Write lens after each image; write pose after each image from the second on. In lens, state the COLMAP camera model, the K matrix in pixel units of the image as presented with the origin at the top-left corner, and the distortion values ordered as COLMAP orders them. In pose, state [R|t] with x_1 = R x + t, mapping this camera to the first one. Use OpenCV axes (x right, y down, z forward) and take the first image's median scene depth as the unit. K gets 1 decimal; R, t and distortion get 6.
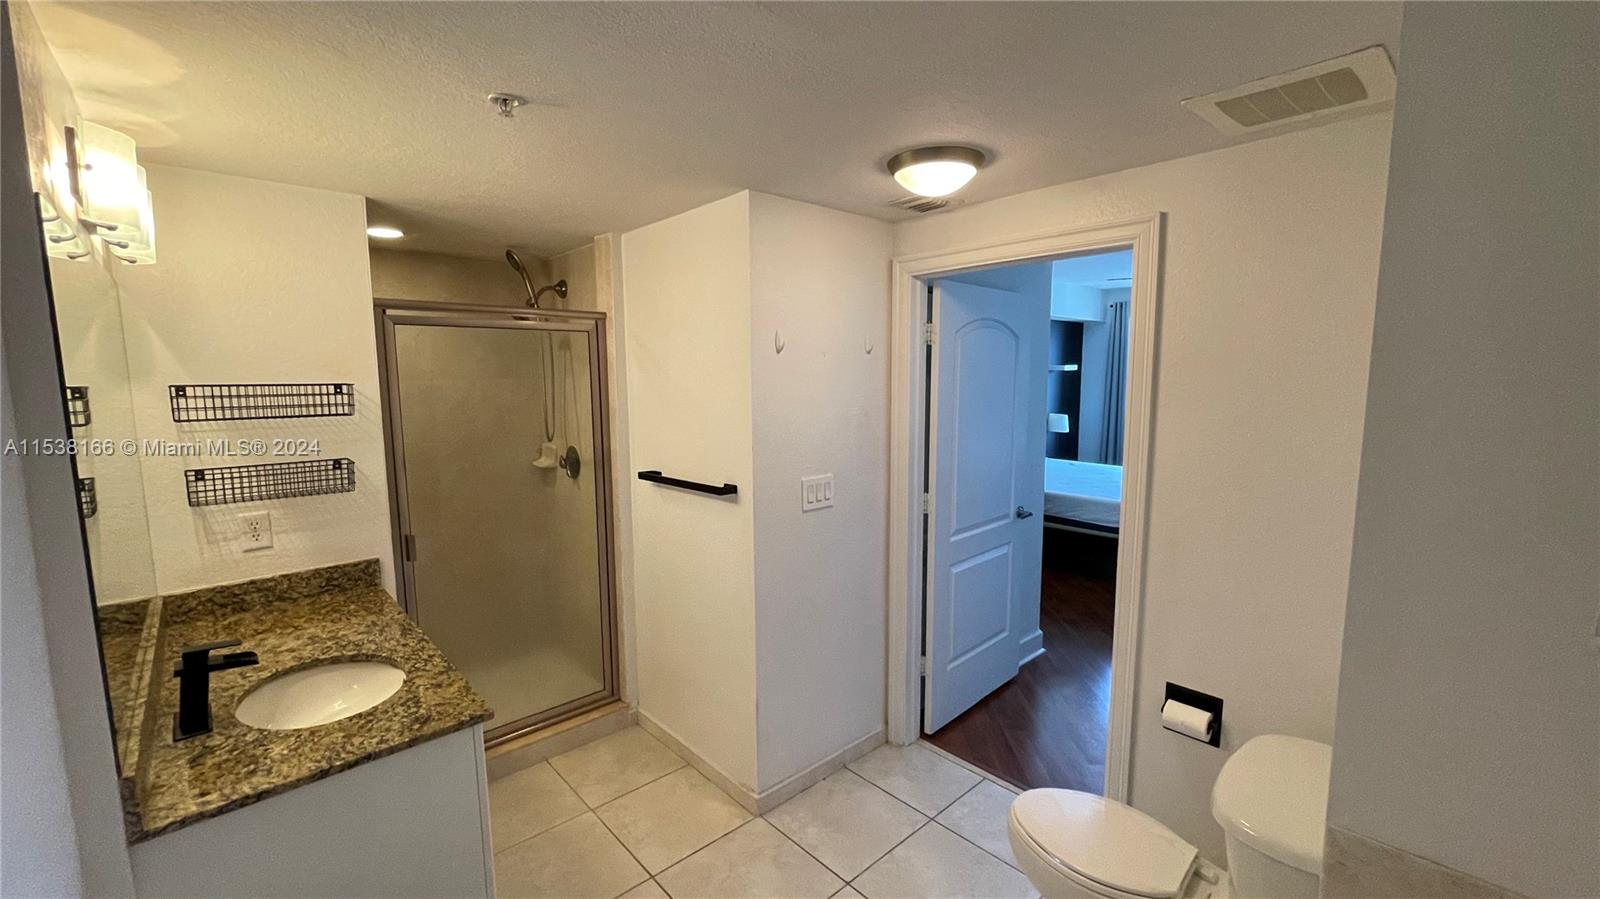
lens RADIAL K [[649.4, 0, 798.0], [0, 649.4, 448.2], [0, 0, 1]] dist [-0.001003, 0.001074]
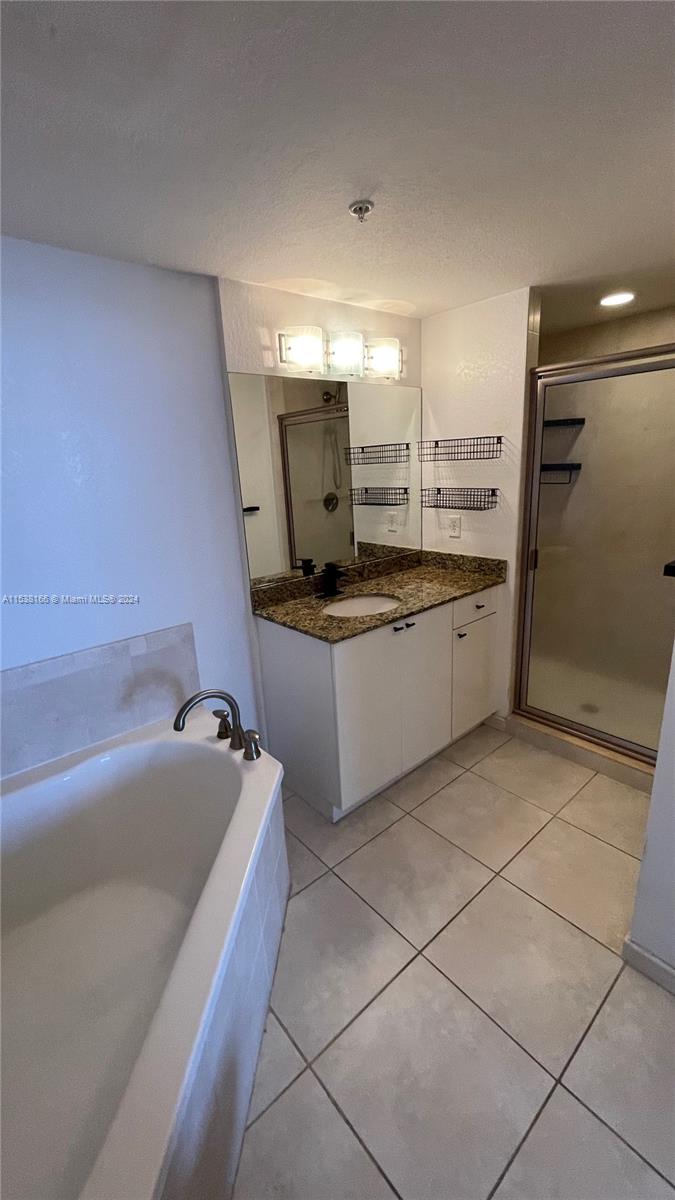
lens RADIAL K [[487.0, 0, 328.8], [0, 487.0, 596.1], [0, 0, 1]] dist [-0.001003, 0.001074]
pose [[-0.036980, 0.277356, -0.960055, 0.441701], [-0.059783, 0.958378, 0.279174, -0.034777], [0.997526, 0.067719, -0.018860, 0.624522]]
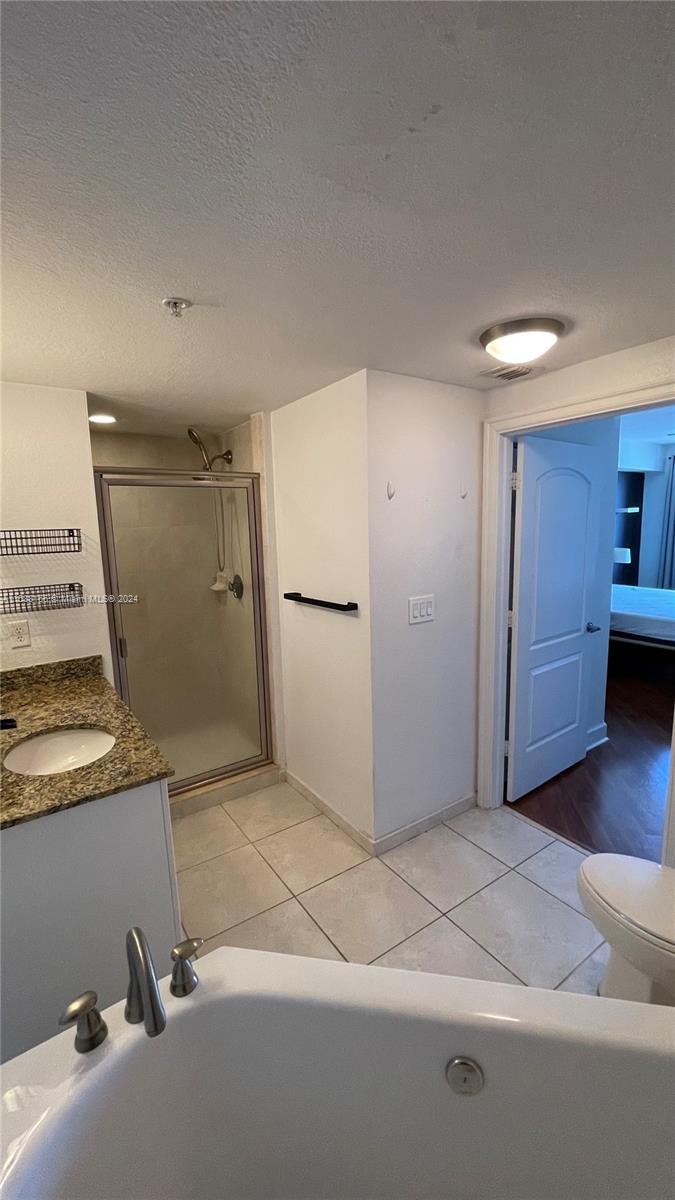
lens RADIAL K [[487.0, 0, 341.3], [0, 487.0, 595.8], [0, 0, 1]] dist [-0.001003, 0.001074]
pose [[0.990564, 0.001614, -0.137039, 0.005953], [0.003341, 0.999349, 0.035922, 0.007130], [0.137008, -0.036041, 0.989914, 0.041524]]
